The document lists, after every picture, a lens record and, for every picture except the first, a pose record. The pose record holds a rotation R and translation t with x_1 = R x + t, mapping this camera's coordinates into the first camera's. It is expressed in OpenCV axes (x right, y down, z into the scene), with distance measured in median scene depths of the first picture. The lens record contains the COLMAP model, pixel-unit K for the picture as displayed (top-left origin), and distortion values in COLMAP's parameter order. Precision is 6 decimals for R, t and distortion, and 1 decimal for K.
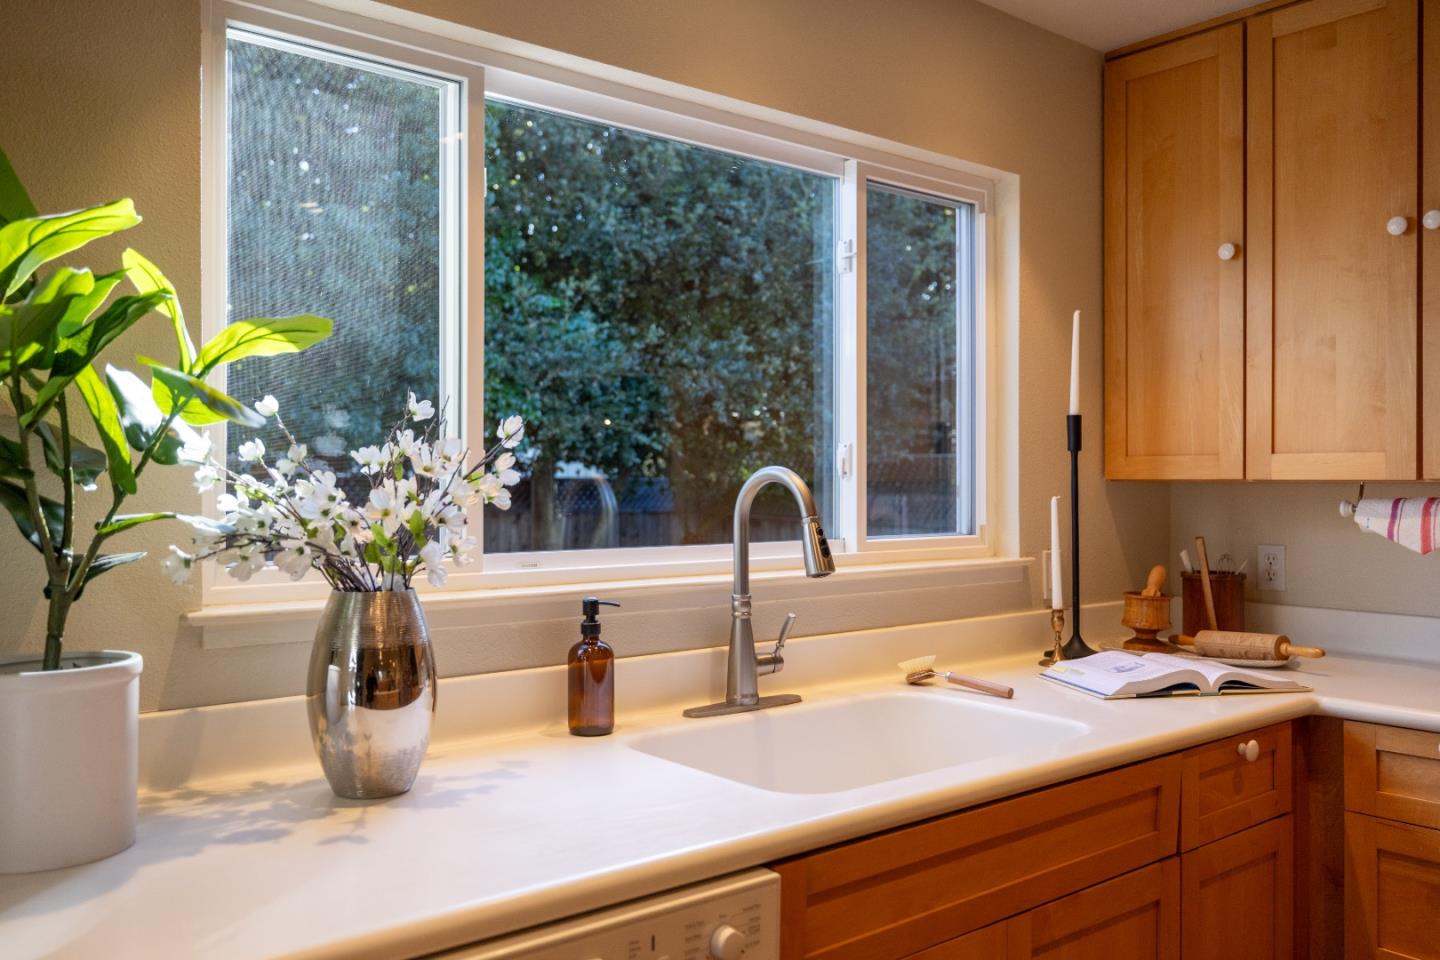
lens RADIAL K [[1167.5, 0, 720.0], [0, 1167.5, 480.0], [0, 0, 1]] dist [-0.006578, -0.002037]
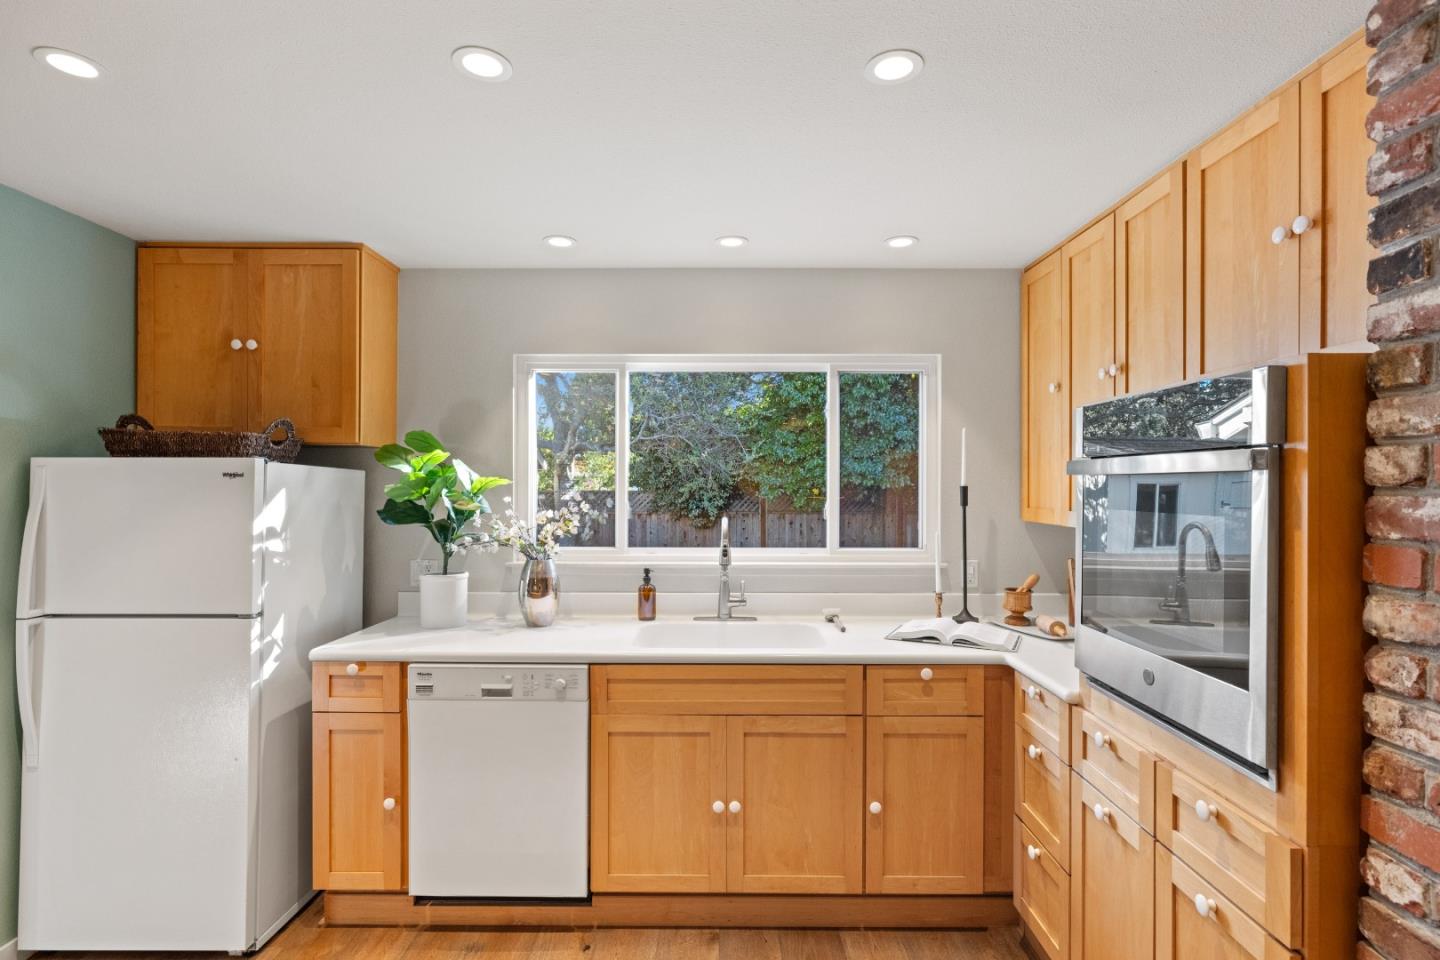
lens RADIAL K [[725.4, 0, 720.0], [0, 725.4, 480.0], [0, 0, 1]] dist [0.002616, 0.000088]
pose [[0.777008, -0.001341, -0.629489, 0.970781], [-0.002047, 0.999987, -0.004657, -0.079967], [0.629487, 0.004907, 0.776996, -0.133355]]
